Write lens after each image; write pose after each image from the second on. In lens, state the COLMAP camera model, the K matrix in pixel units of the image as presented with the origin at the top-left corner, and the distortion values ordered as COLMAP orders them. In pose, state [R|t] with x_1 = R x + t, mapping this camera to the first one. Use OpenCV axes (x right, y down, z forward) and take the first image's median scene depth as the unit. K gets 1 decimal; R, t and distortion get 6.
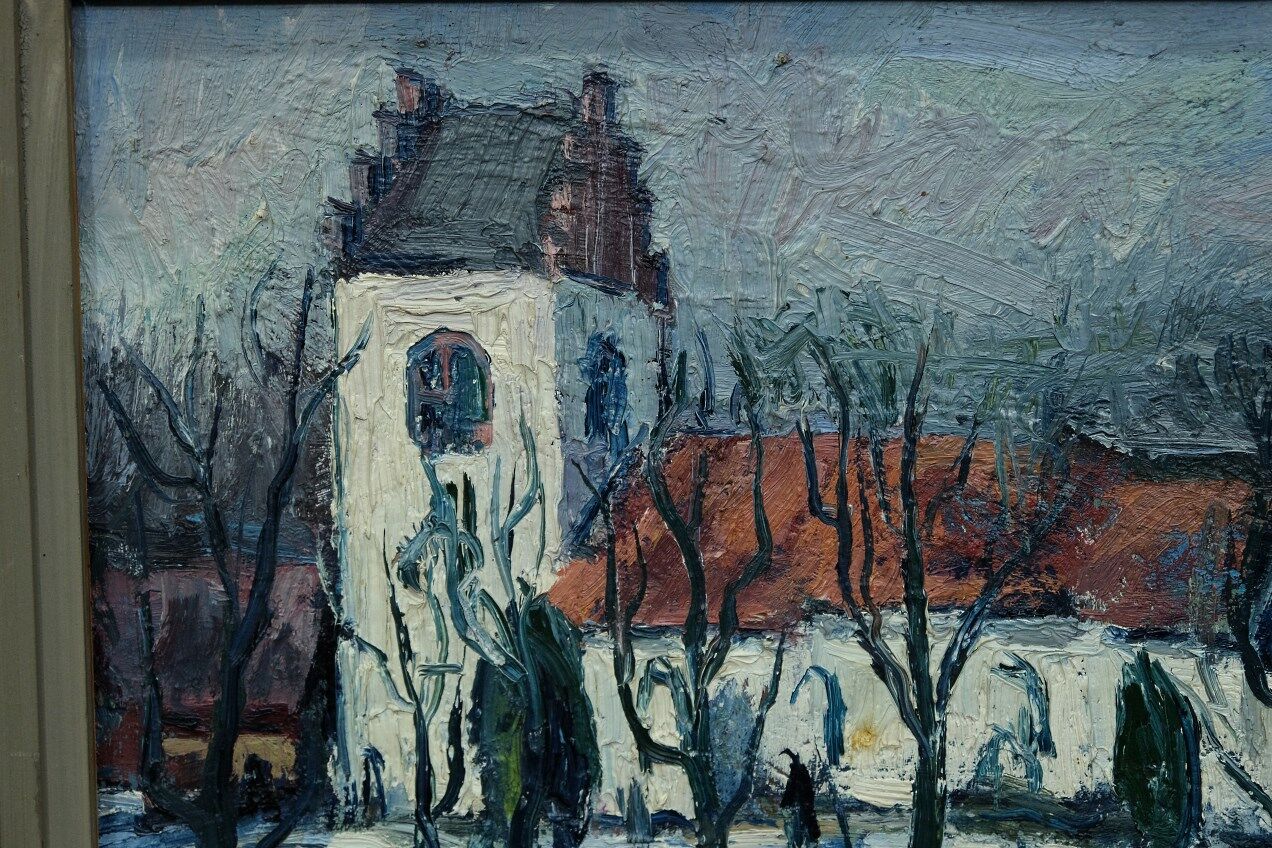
lens RADIAL K [[3300.9, 0, 642.9], [0, 3300.9, 421.6], [0, 0, 1]] dist [-0.084691, 0.000000]
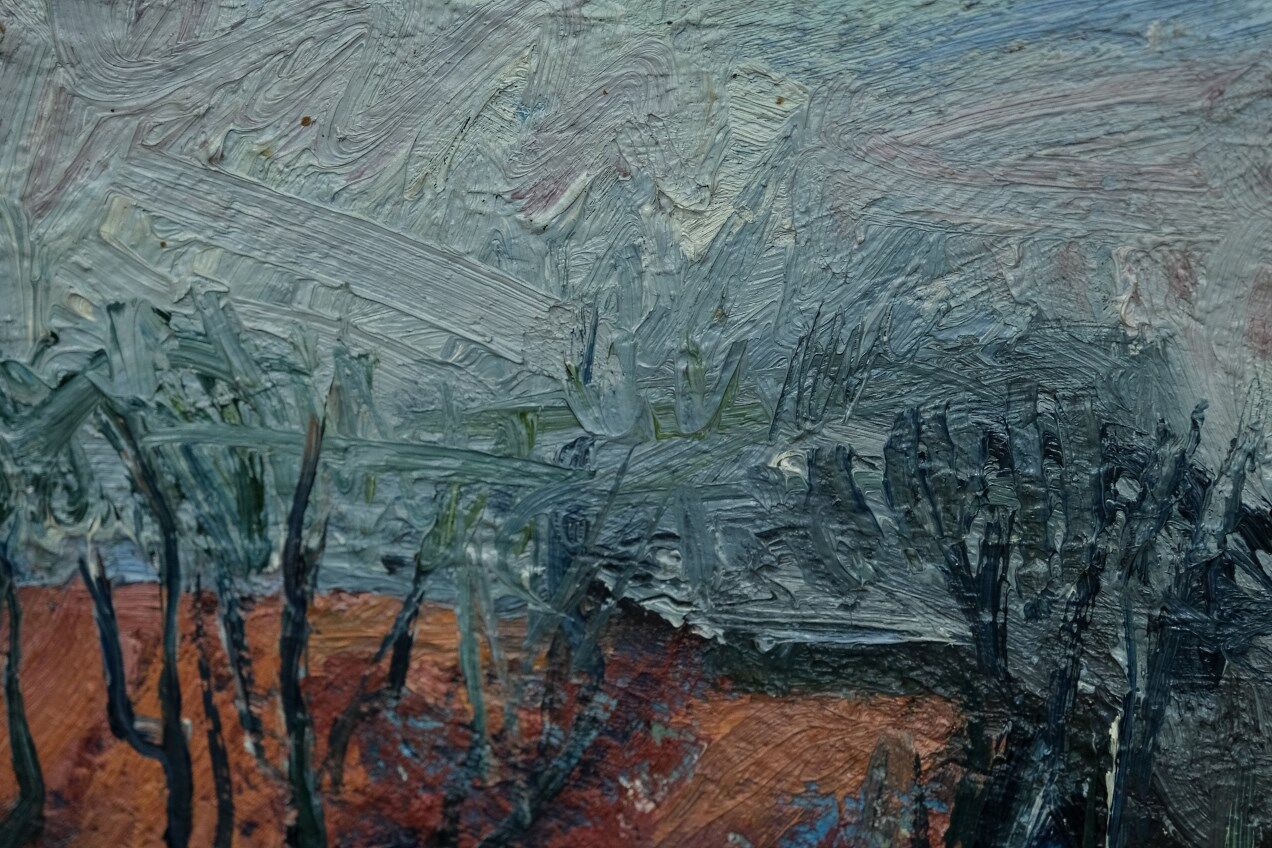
lens RADIAL K [[3300.9, 0, 578.7], [0, 3300.9, 413.6], [0, 0, 1]] dist [-0.084691, 0.000000]
pose [[0.995638, 0.020618, -0.090988, 0.172367], [-0.020486, 0.999787, 0.002382, -0.025864], [0.091018, -0.000508, 0.995849, 0.492954]]
